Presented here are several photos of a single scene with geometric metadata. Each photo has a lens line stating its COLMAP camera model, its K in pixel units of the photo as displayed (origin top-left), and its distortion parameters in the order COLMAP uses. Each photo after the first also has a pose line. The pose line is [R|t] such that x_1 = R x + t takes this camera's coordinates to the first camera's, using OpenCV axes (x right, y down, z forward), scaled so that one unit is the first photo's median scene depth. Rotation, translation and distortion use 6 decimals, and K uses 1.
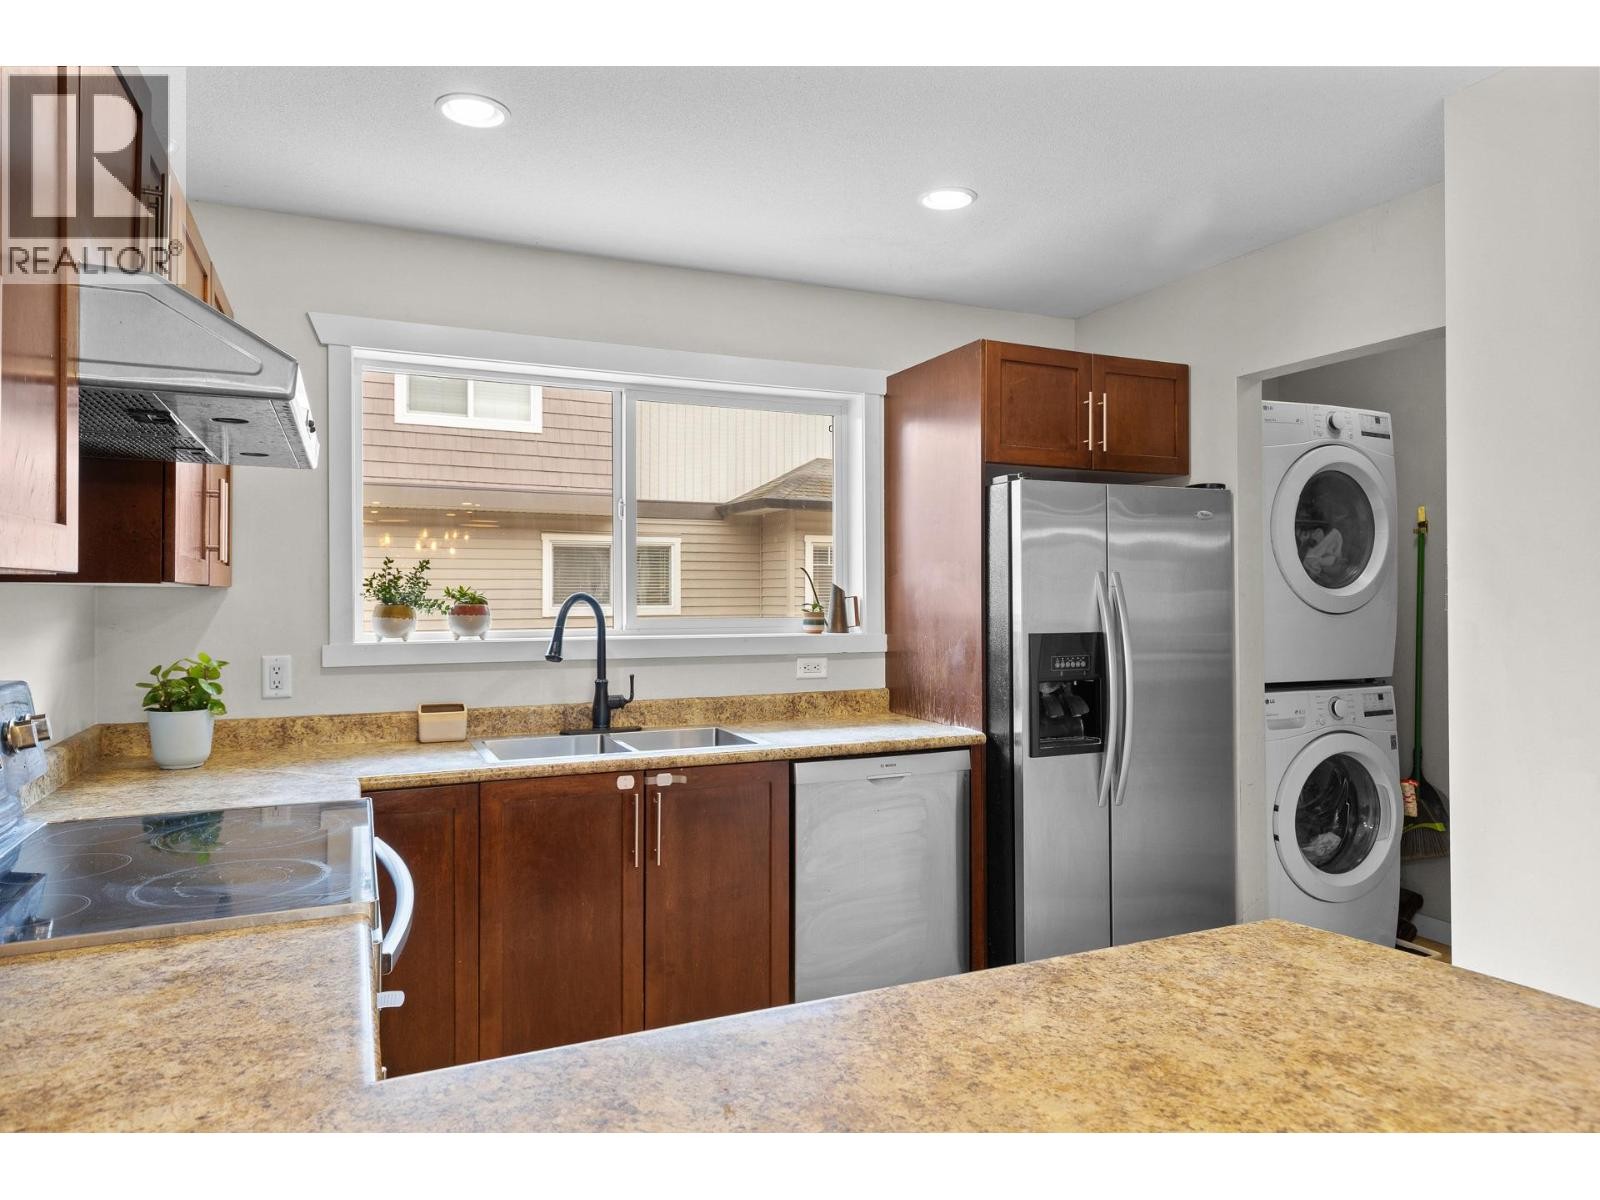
lens RADIAL K [[1009.5, 0, 803.1], [0, 1009.5, 589.6], [0, 0, 1]] dist [0.004661, 0.001382]
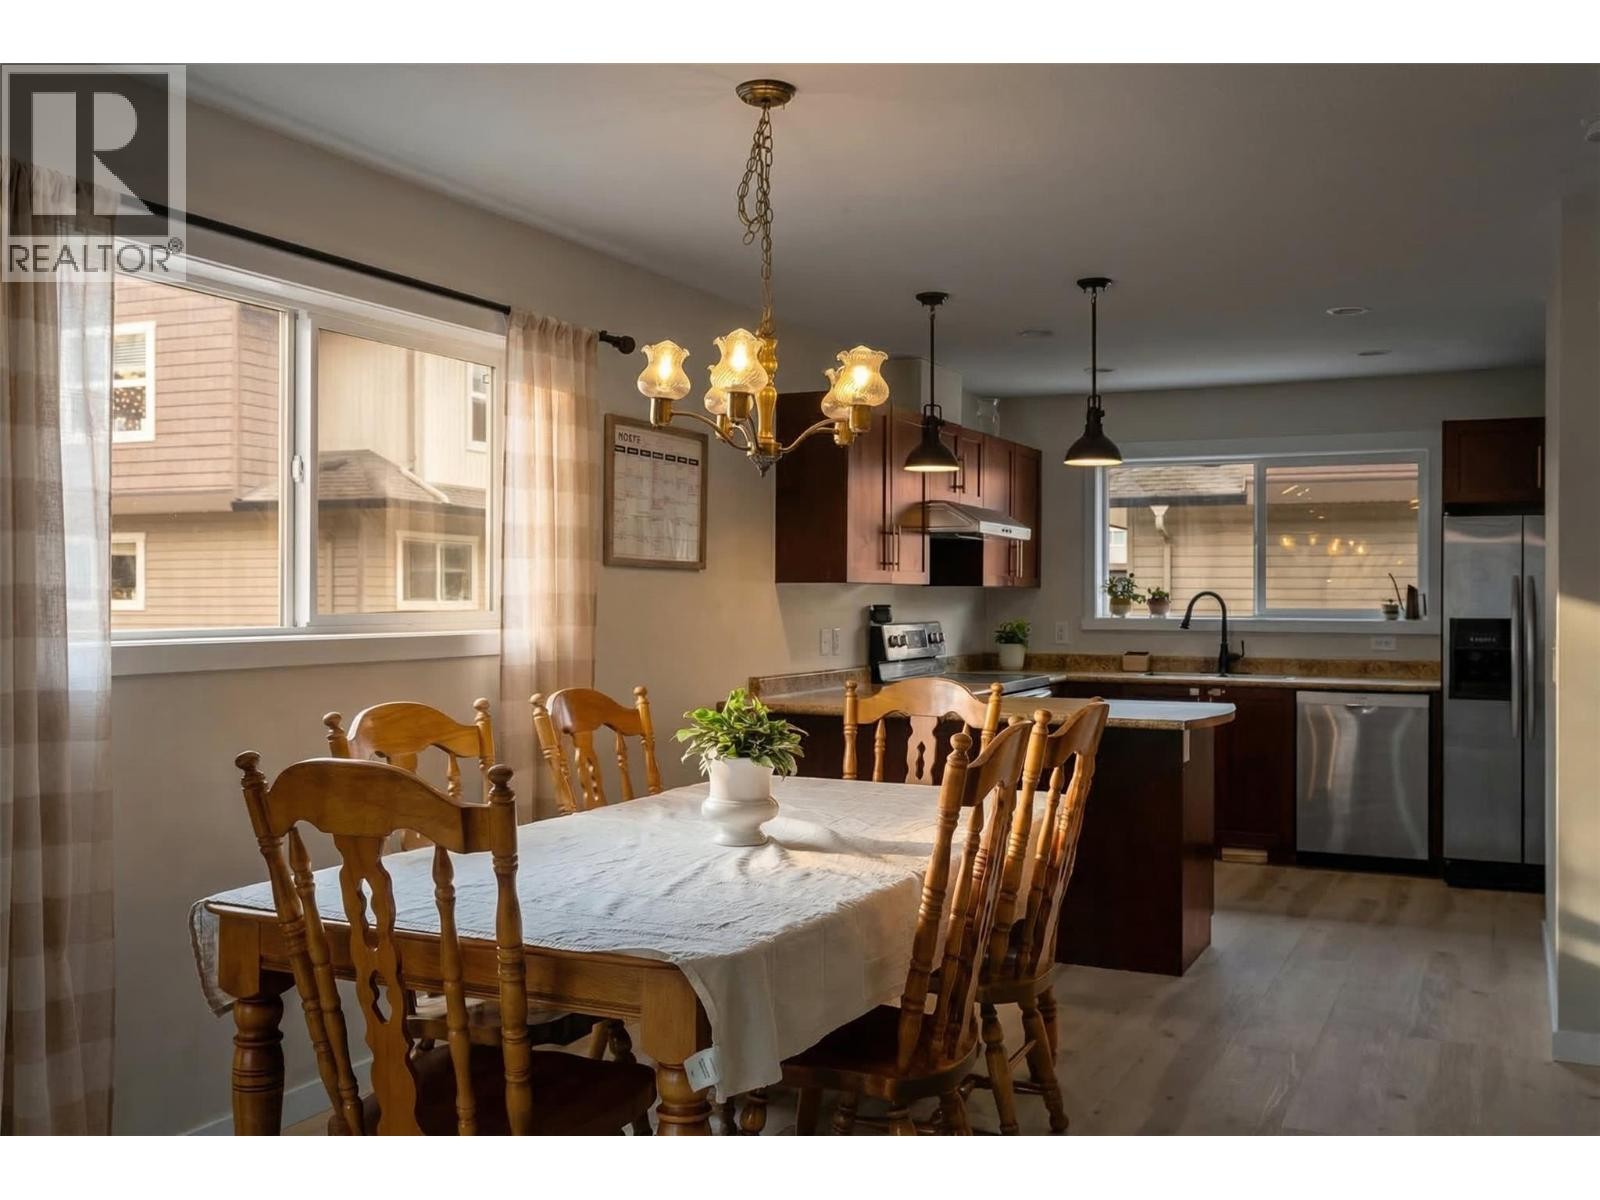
lens RADIAL K [[1512.9, 0, 800.0], [0, 1512.9, 600.0], [0, 0, 1]] dist [0.010815, 0.005951]
pose [[0.646103, 0.005882, -0.763228, 1.291072], [-0.000116, 0.999971, 0.007608, -0.001004], [0.763250, -0.004827, 0.646085, -1.187111]]
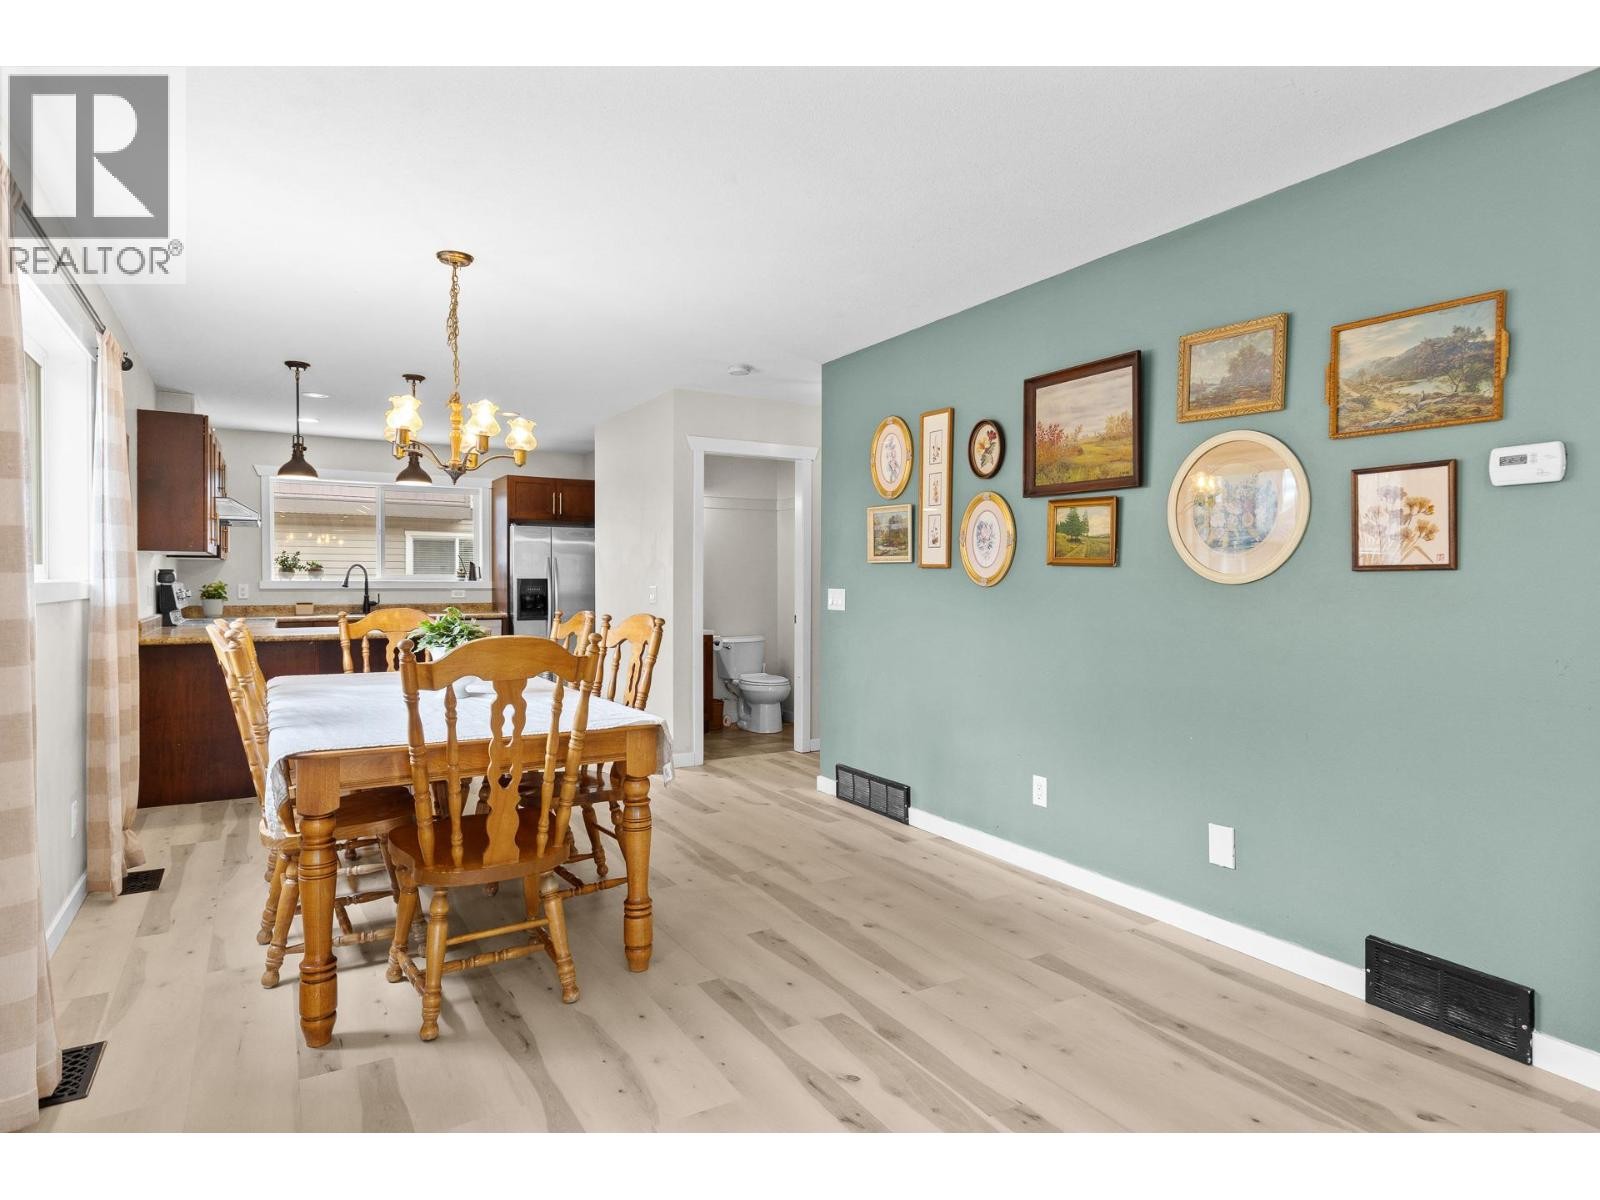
lens RADIAL K [[914.8, 0, 818.4], [0, 914.8, 598.0], [0, 0, 1]] dist [0.001770, 0.000688]
pose [[0.992597, 0.003009, 0.121416, 0.743086], [-0.005965, 0.999694, 0.023994, 0.029674], [-0.121306, -0.024540, 0.992312, -1.680889]]
